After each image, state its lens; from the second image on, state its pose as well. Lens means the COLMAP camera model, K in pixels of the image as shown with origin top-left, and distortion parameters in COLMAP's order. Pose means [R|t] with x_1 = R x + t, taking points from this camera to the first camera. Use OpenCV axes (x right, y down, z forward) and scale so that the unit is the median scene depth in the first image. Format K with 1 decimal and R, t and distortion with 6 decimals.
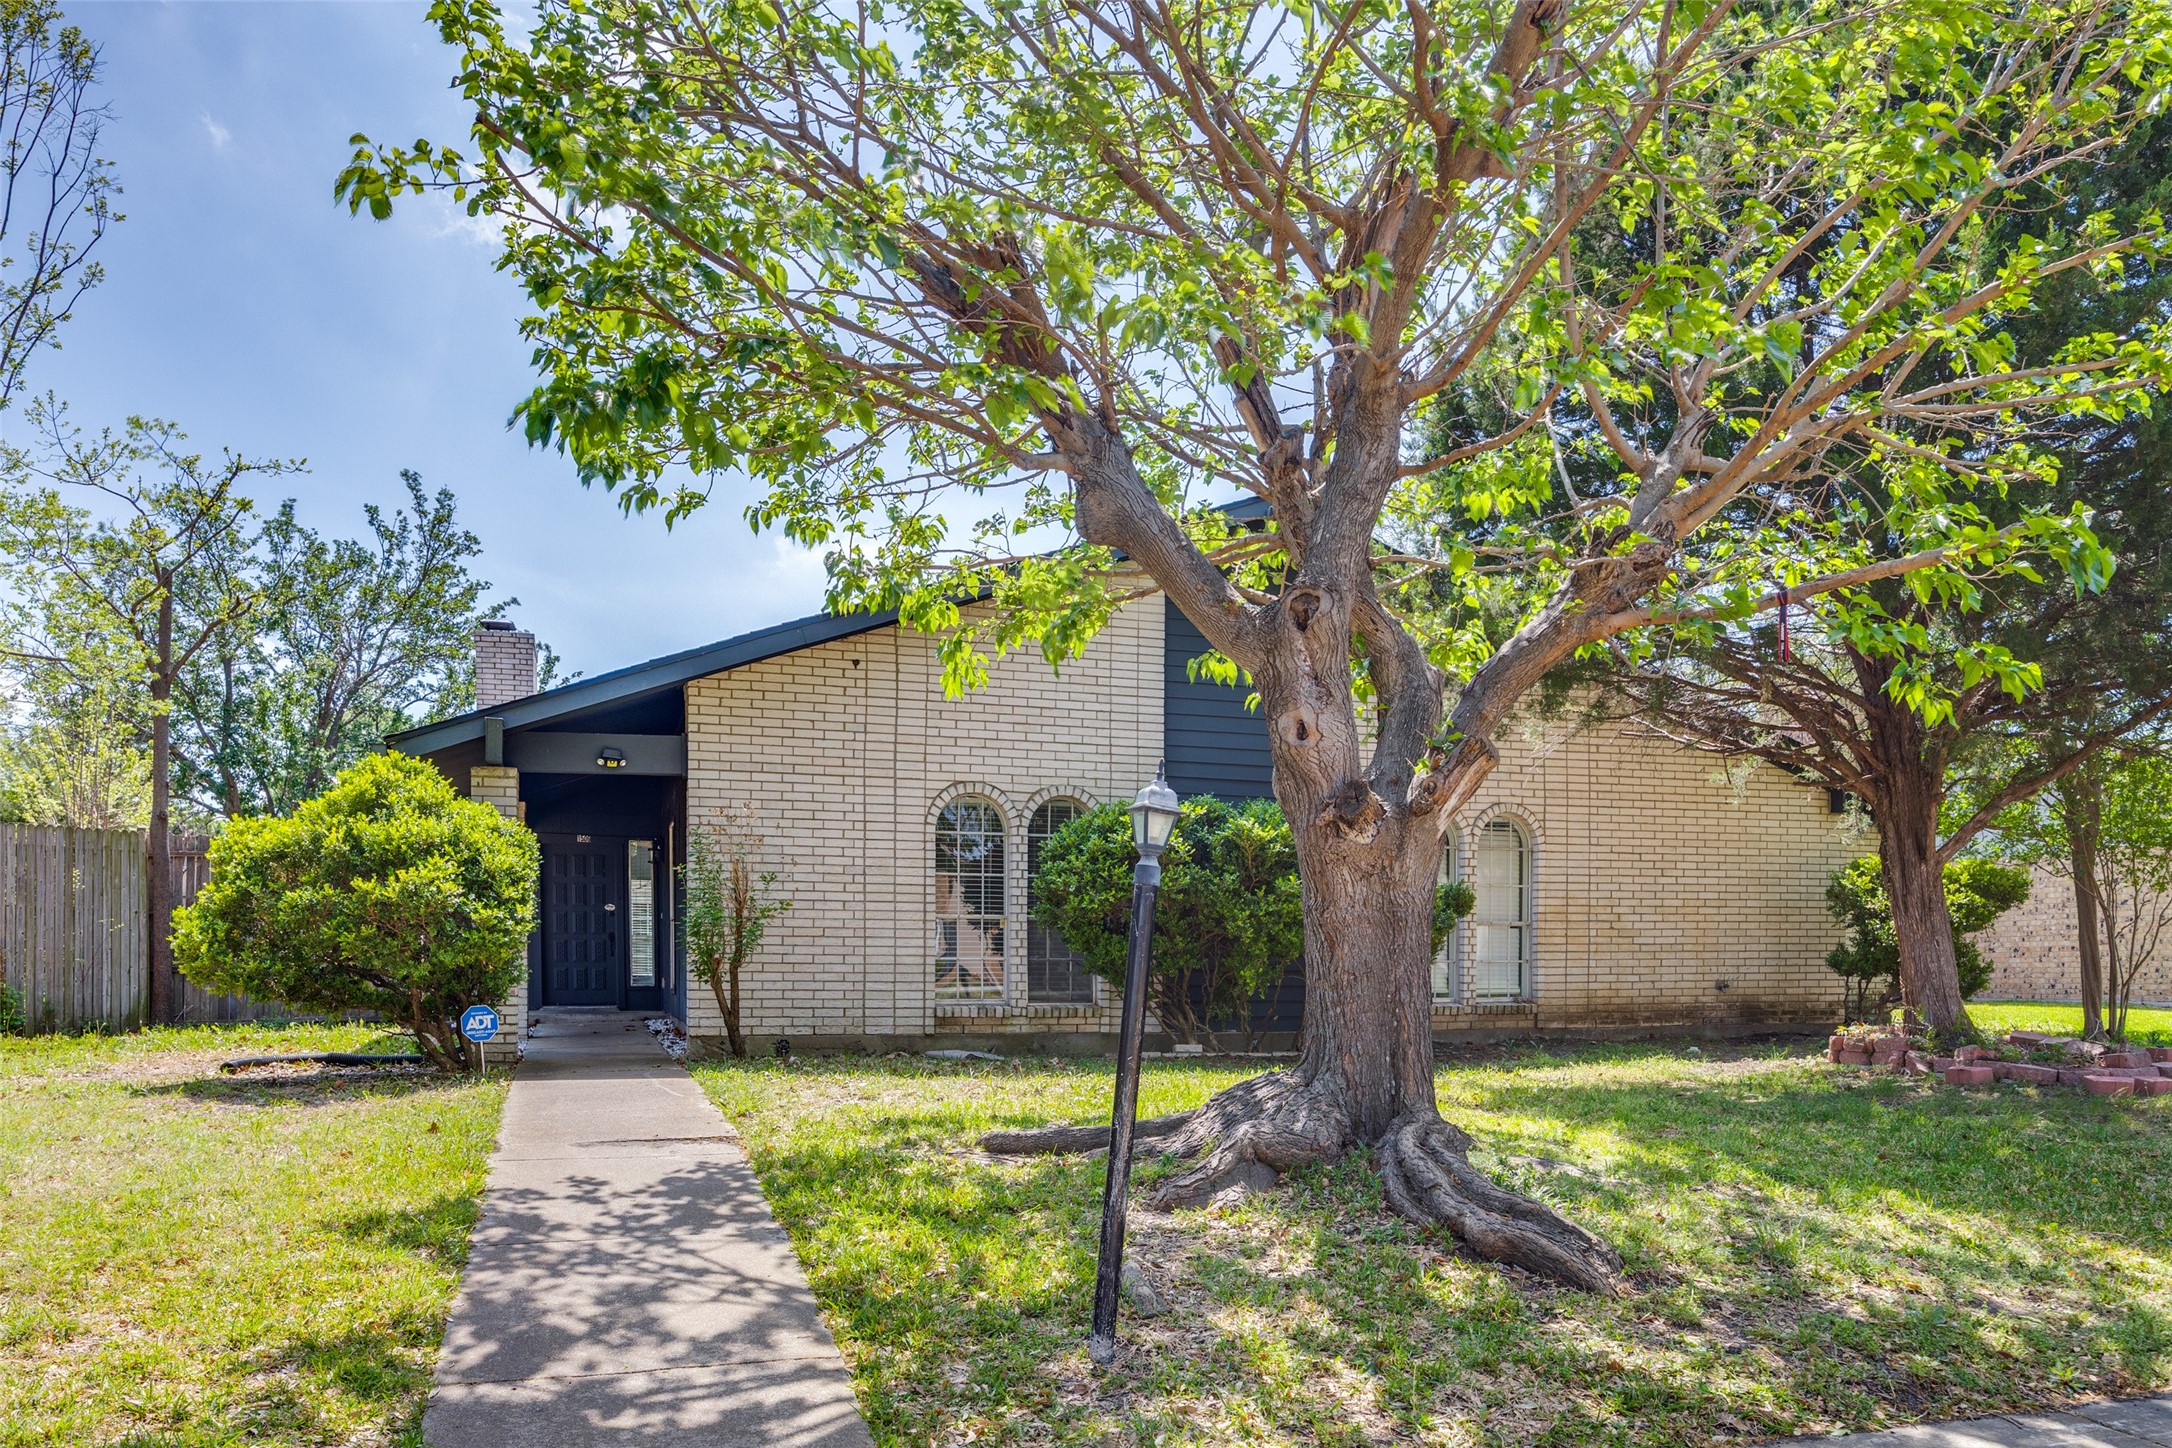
lens RADIAL K [[1571.2, 0, 1068.5], [0, 1571.2, 998.4], [0, 0, 1]] dist [0.003759, 0.002123]
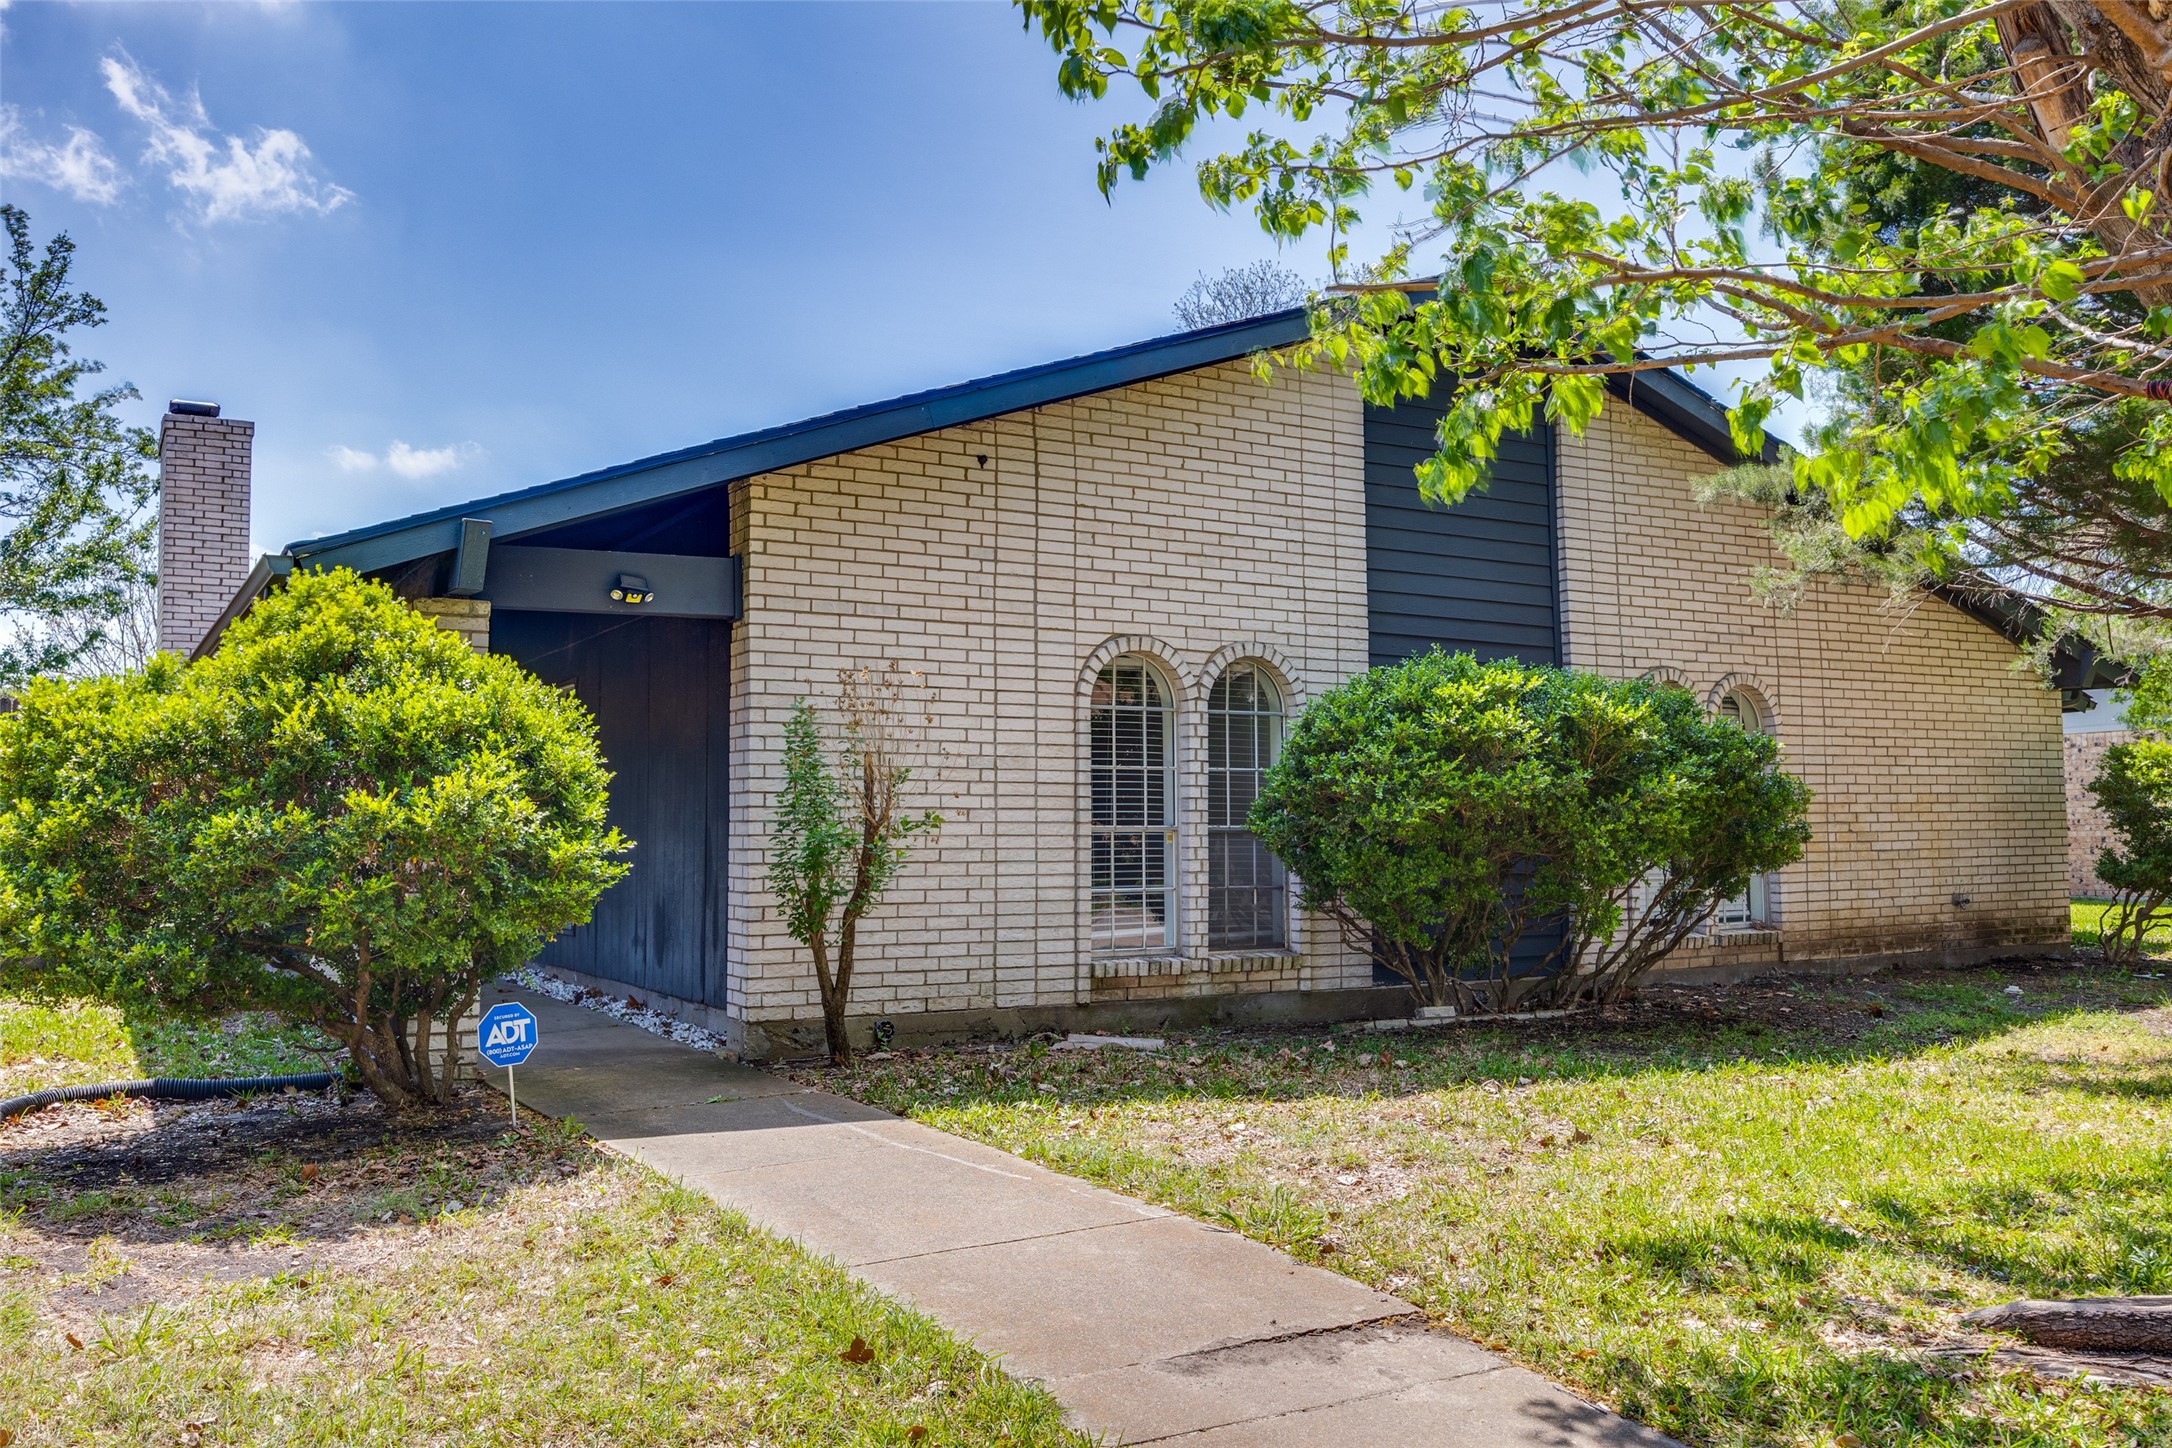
lens RADIAL K [[1730.8, 0, 1088.8], [0, 1730.8, 714.8], [0, 0, 1]] dist [0.006782, 0.005201]
pose [[0.975068, 0.006298, 0.221815, -0.256132], [0.014095, 0.995821, -0.090232, -0.034134], [-0.221457, 0.091109, 0.970905, 0.266376]]
